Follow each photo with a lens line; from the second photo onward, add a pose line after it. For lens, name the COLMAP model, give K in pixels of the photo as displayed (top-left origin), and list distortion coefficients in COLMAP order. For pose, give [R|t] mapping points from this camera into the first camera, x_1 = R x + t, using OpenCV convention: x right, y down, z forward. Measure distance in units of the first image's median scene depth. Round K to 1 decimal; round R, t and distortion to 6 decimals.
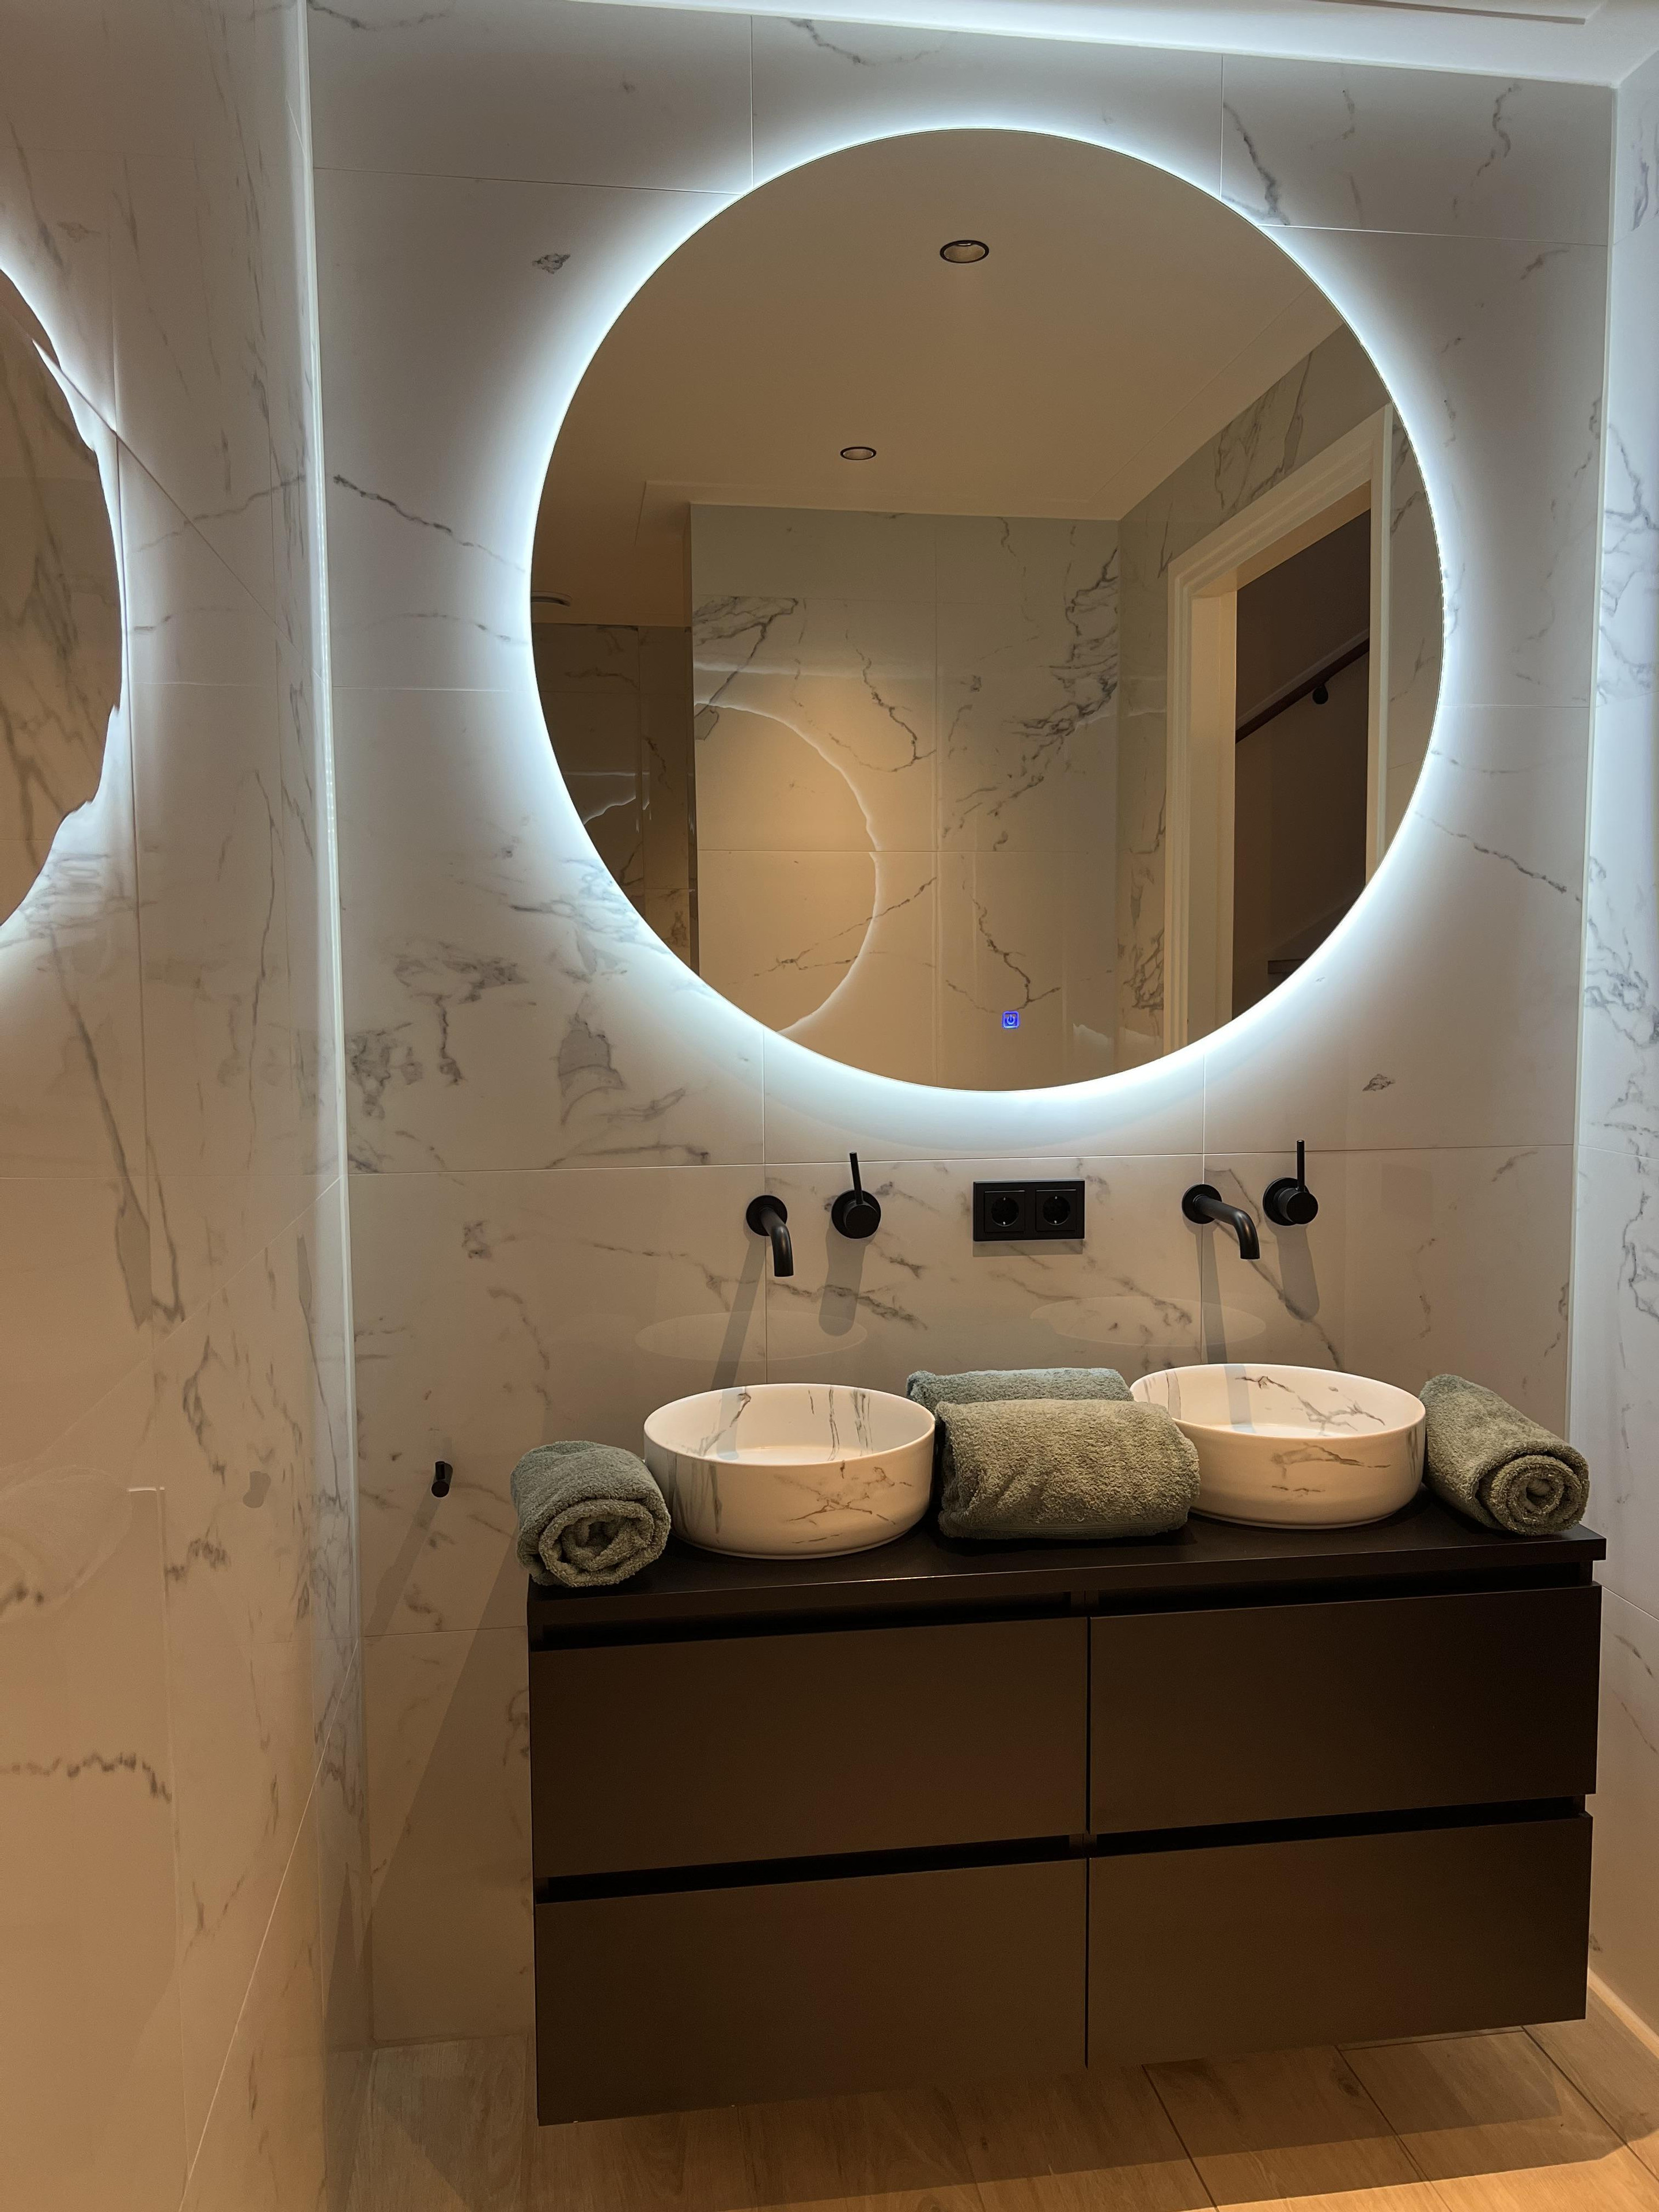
lens RADIAL K [[1660.9, 0, 813.6], [0, 1660.9, 1117.8], [0, 0, 1]] dist [0.050542, -0.056785]
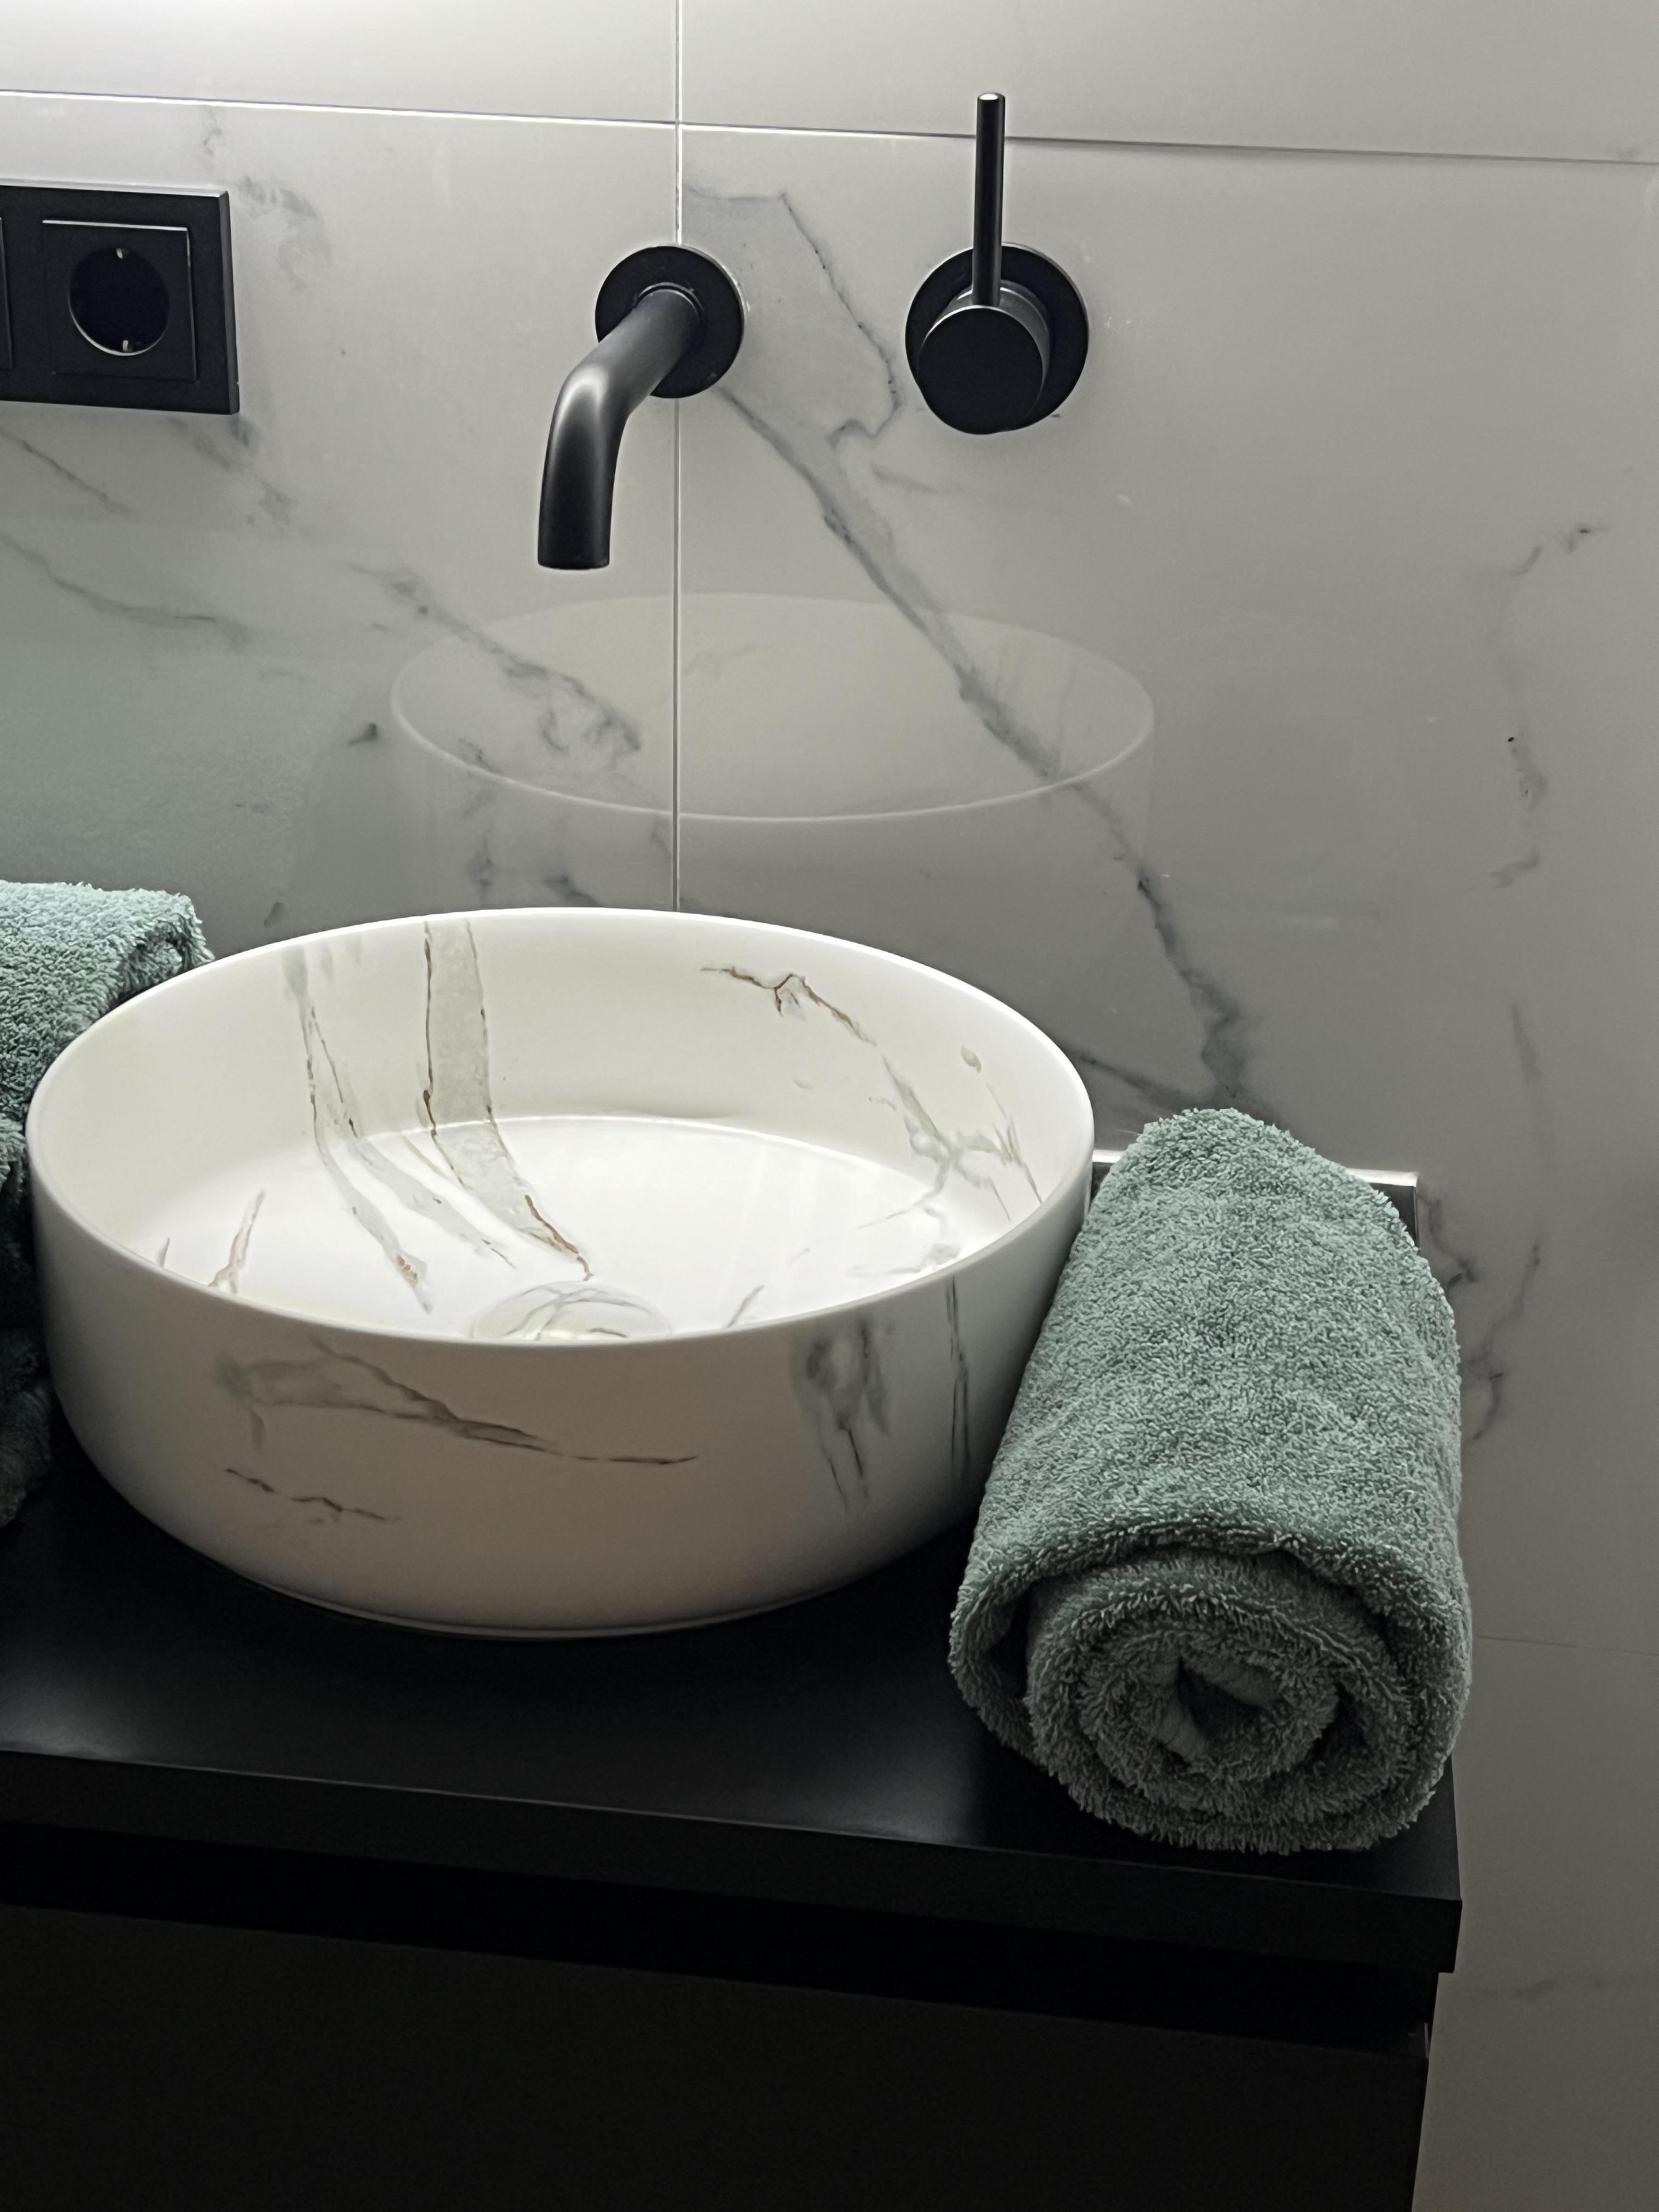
lens RADIAL K [[2949.4, 0, 829.5], [0, 2949.4, 1106.0], [0, 0, 1]] dist [0.032999, -0.004747]
pose [[0.964099, 0.137999, -0.226868, 0.387990], [-0.060360, 0.945881, 0.318851, 0.018027], [0.258591, -0.293710, 0.920253, 0.535839]]
